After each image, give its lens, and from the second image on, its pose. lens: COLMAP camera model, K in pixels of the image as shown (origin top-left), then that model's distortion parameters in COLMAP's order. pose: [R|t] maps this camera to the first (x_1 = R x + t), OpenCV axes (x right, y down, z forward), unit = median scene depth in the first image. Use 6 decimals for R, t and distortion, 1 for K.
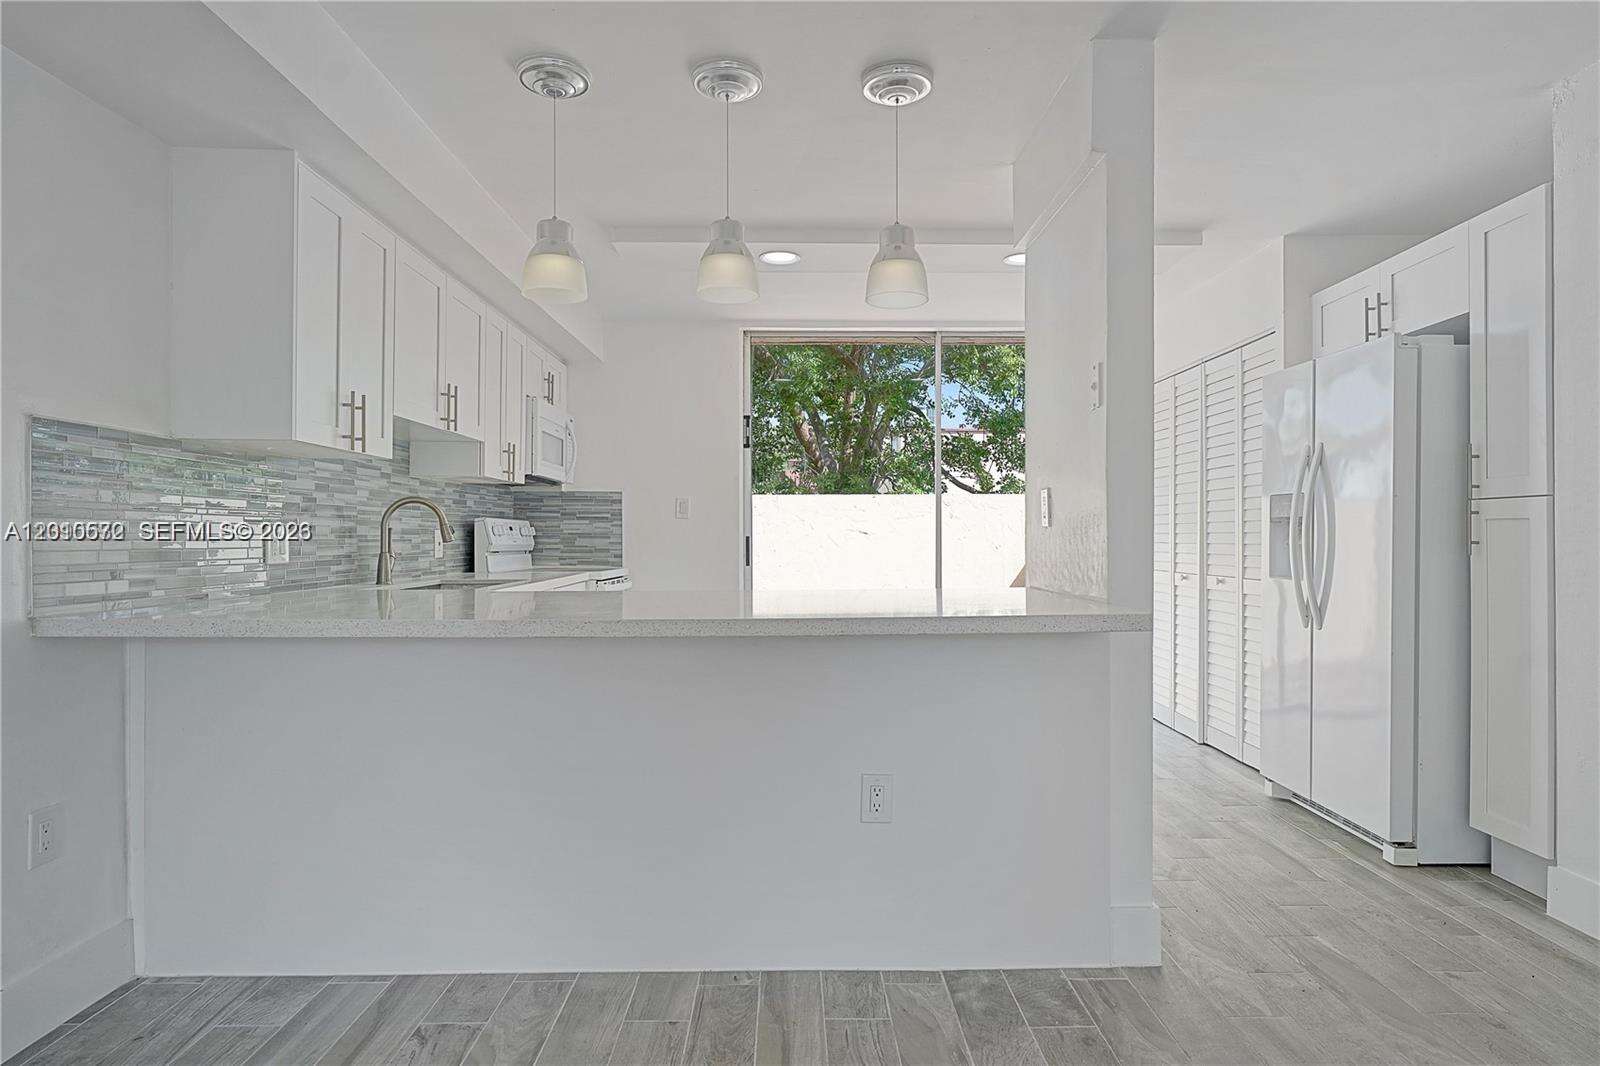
lens RADIAL K [[943.8, 0, 800.0], [0, 943.8, 533.0], [0, 0, 1]] dist [-0.000994, 0.000218]
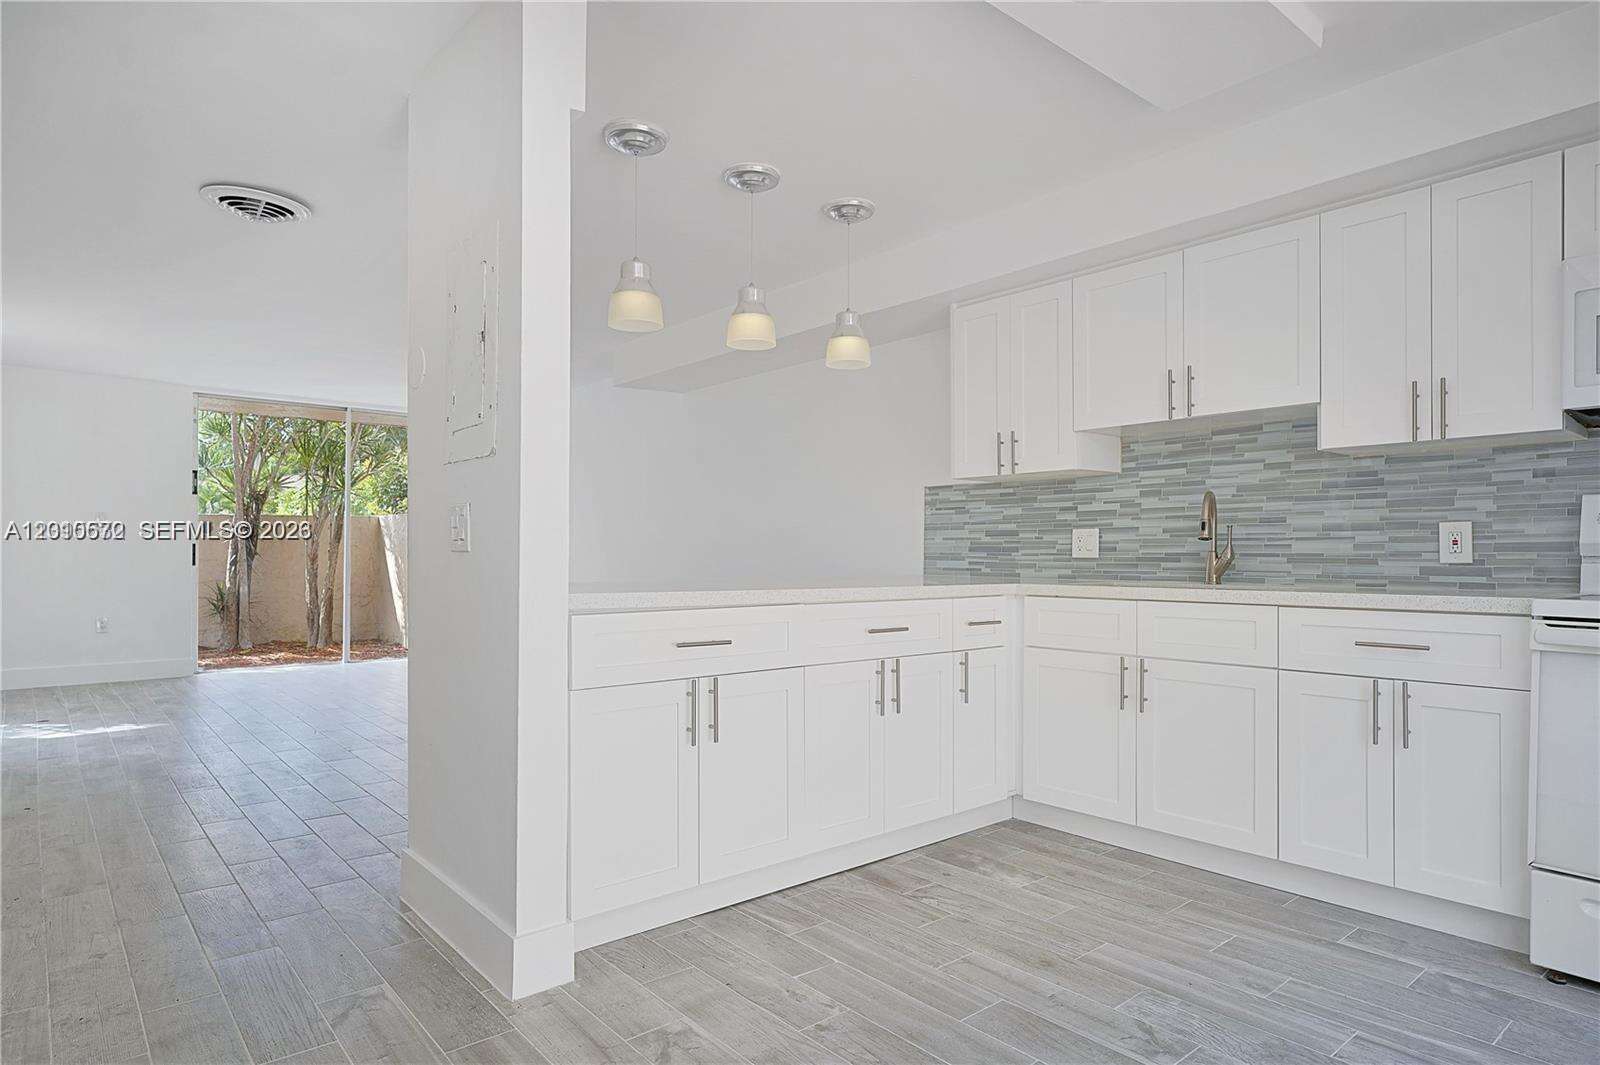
lens RADIAL K [[920.7, 0, 804.6], [0, 920.7, 551.4], [0, 0, 1]] dist [0.002273, 0.000881]
pose [[-0.773392, -0.003729, -0.633917, 0.319787], [-0.000370, 0.999985, -0.005432, 0.017325], [0.633927, -0.003966, -0.773382, 0.976522]]
